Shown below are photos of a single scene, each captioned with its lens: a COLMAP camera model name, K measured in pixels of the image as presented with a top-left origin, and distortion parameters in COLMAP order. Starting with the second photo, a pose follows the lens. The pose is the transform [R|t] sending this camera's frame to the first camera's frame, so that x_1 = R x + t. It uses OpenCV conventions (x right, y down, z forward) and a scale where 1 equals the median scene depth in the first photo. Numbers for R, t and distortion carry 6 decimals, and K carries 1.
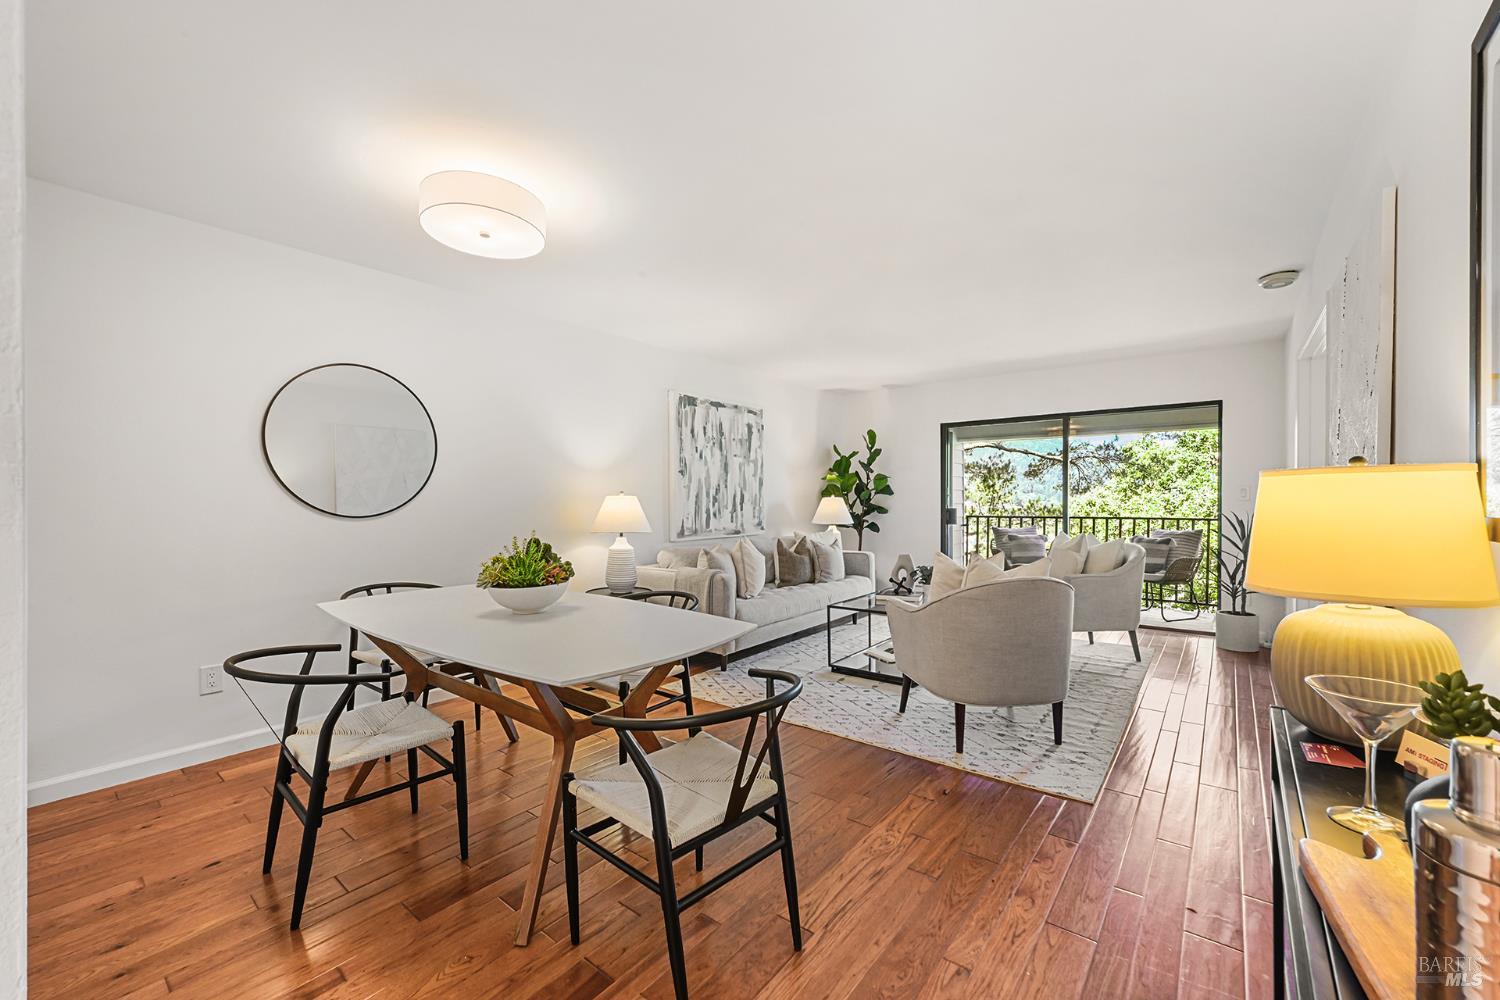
lens RADIAL K [[605.2, 0, 748.7], [0, 605.2, 511.3], [0, 0, 1]] dist [0.000973, 0.000091]
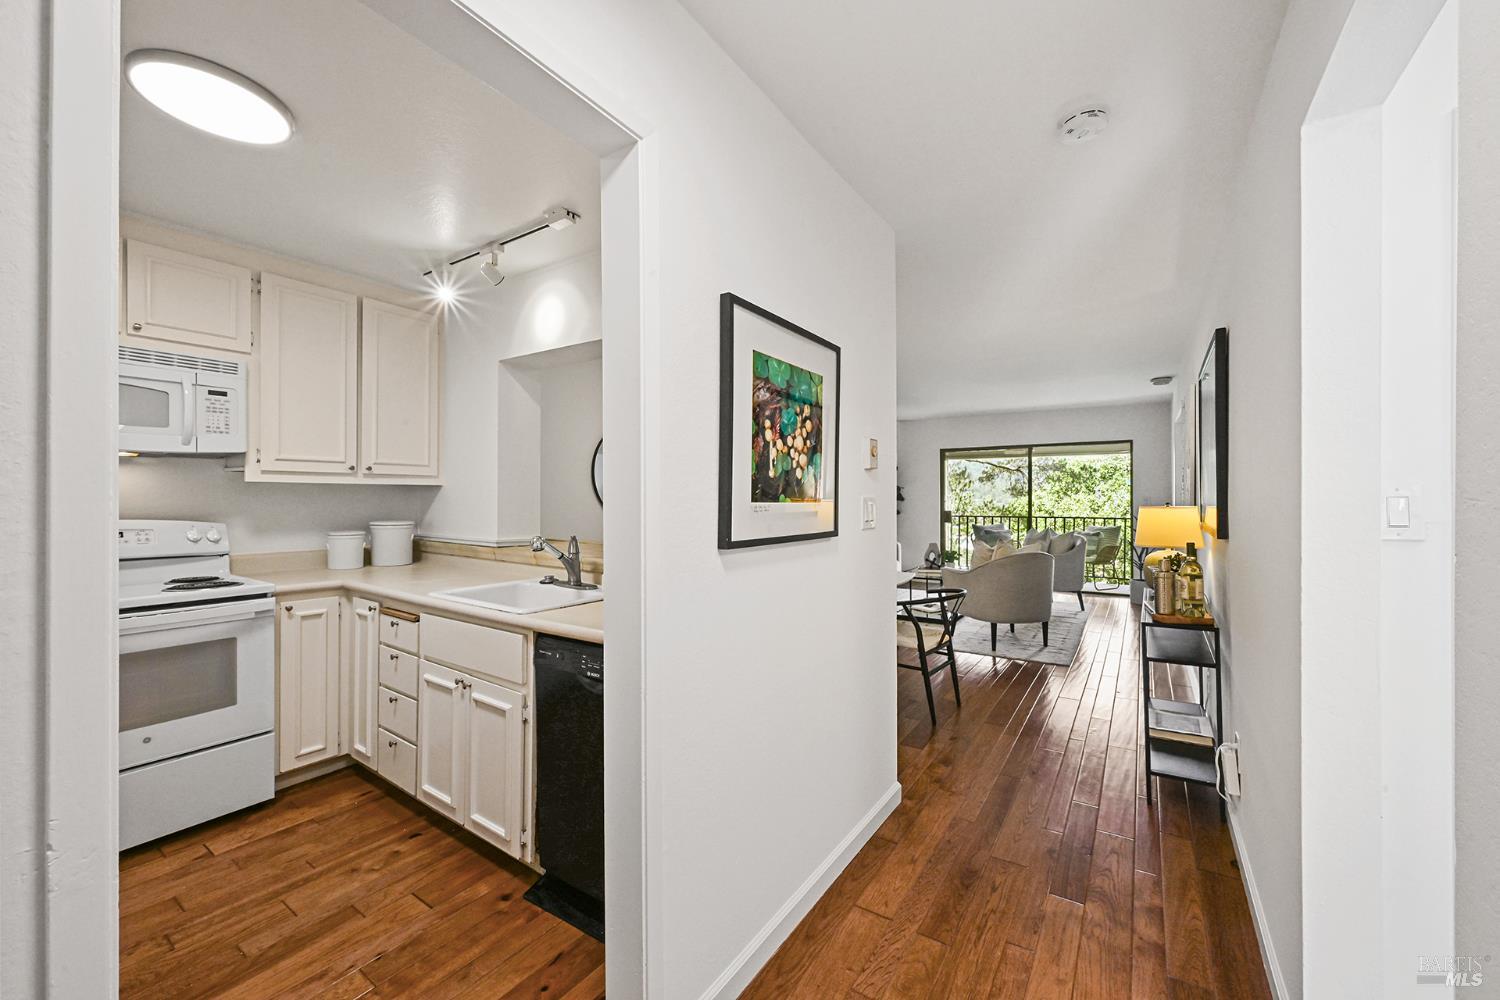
lens RADIAL K [[588.8, 0, 750.0], [0, 588.8, 500.0], [0, 0, 1]] dist [-0.001107, -0.000089]
pose [[0.996677, 0.001972, 0.081433, -0.242256], [-0.000801, 0.999896, -0.014399, -0.010422], [-0.081453, 0.014286, 0.996575, -0.321699]]
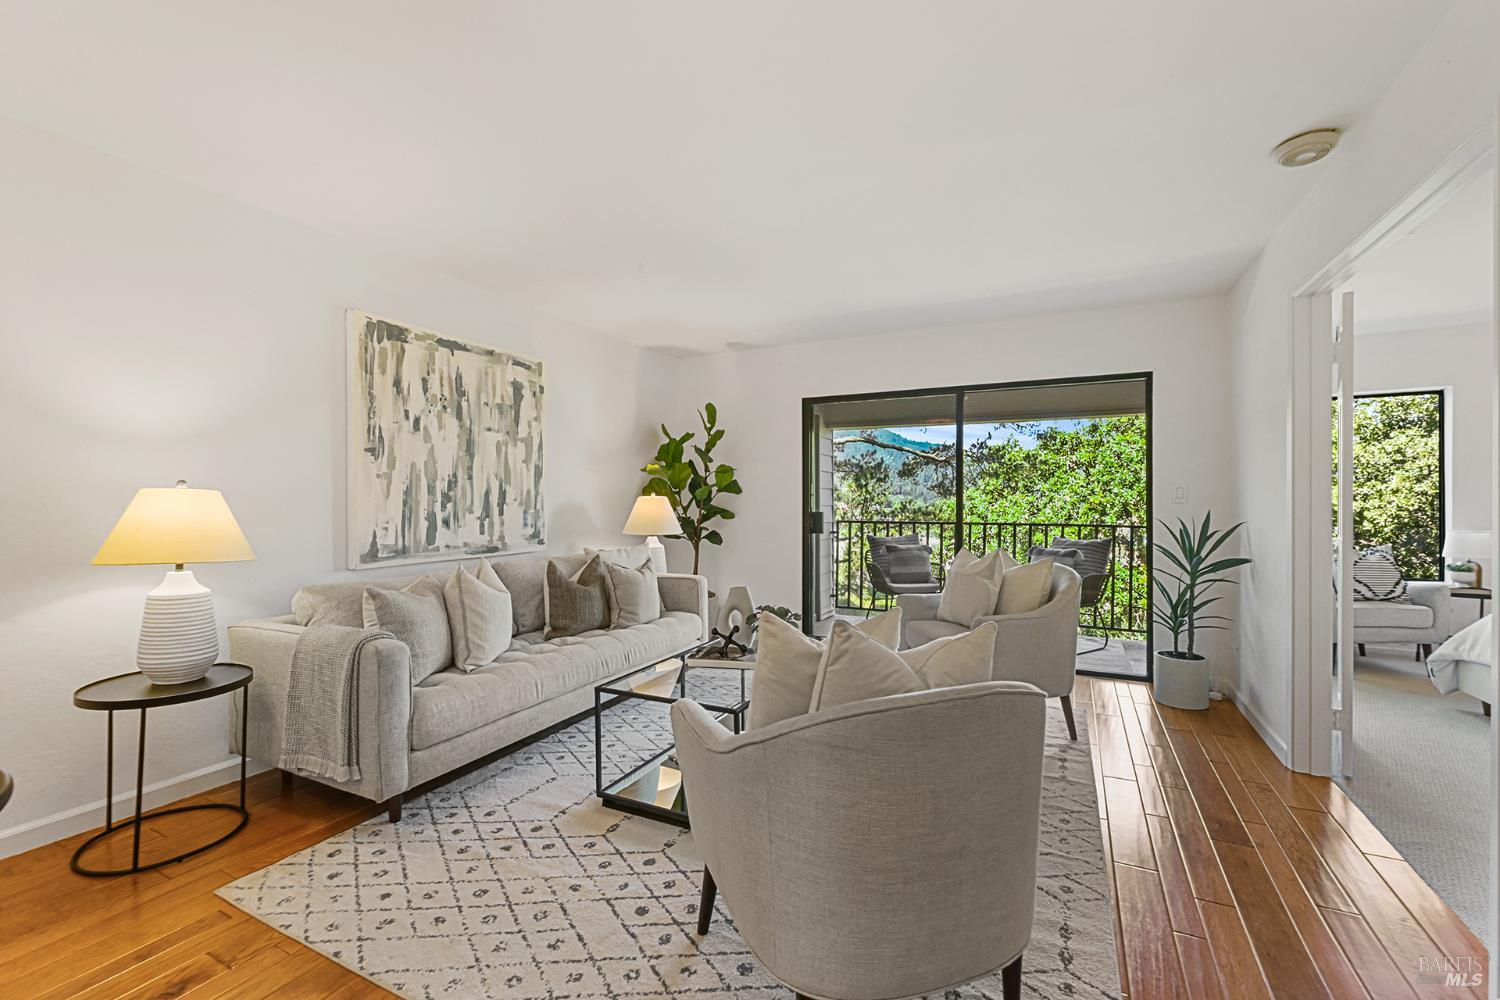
lens RADIAL K [[637.1, 0, 750.0], [0, 637.1, 500.0], [0, 0, 1]] dist [0.000988, 0.000121]
pose [[0.978849, 0.005444, 0.204512, 0.104140], [-0.001401, 0.999801, -0.019909, -0.004349], [-0.204580, 0.019201, 0.978661, 0.273037]]
